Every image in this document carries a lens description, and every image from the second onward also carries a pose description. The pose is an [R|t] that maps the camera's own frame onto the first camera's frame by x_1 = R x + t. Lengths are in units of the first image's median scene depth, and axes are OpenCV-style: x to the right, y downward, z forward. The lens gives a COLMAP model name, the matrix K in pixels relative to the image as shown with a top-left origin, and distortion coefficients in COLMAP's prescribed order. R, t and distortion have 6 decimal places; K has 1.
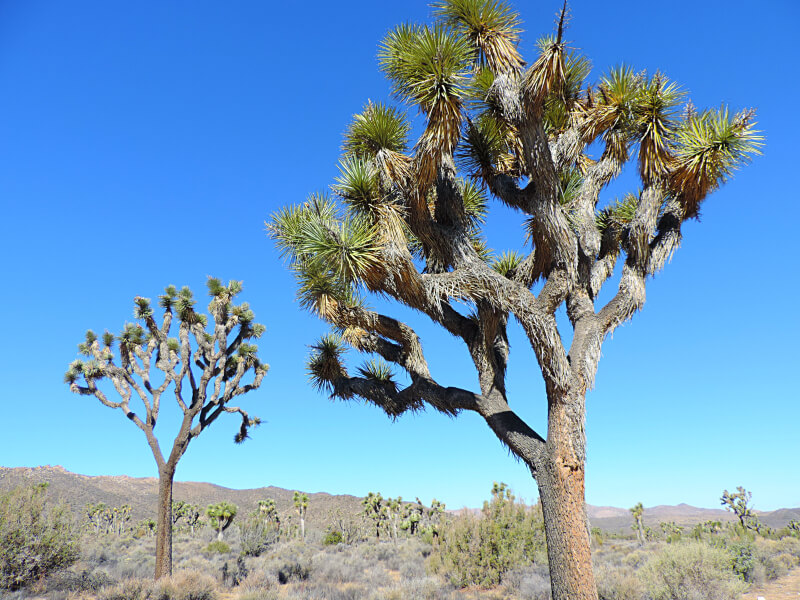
lens RADIAL K [[592.4, 0, 400.6], [0, 592.4, 300.2], [0, 0, 1]] dist [-0.004055, -0.002641]
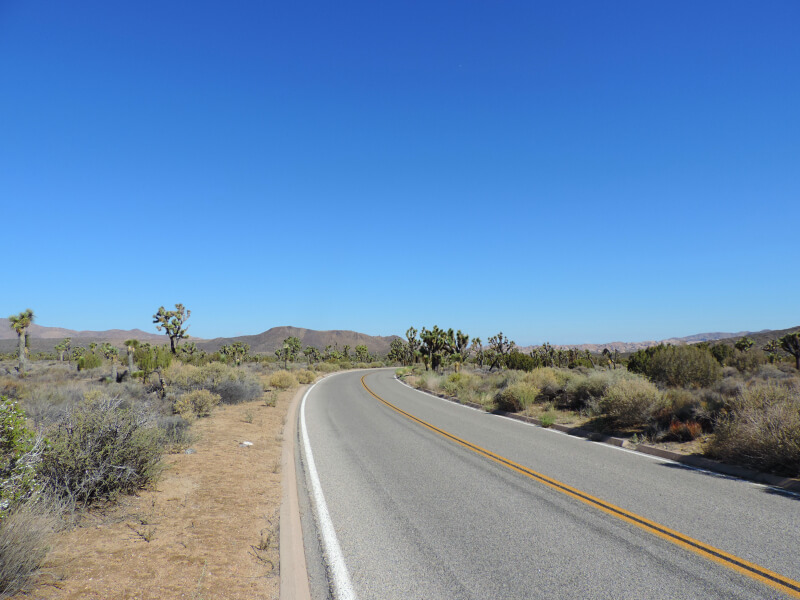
lens RADIAL K [[592.4, 0, 400.6], [0, 592.4, 300.1], [0, 0, 1]] dist [-0.004055, -0.002641]
pose [[0.663983, 0.089174, 0.742411, 0.161754], [-0.292341, 0.944796, 0.147975, 0.096367], [-0.688232, -0.315290, 0.653398, 0.243053]]
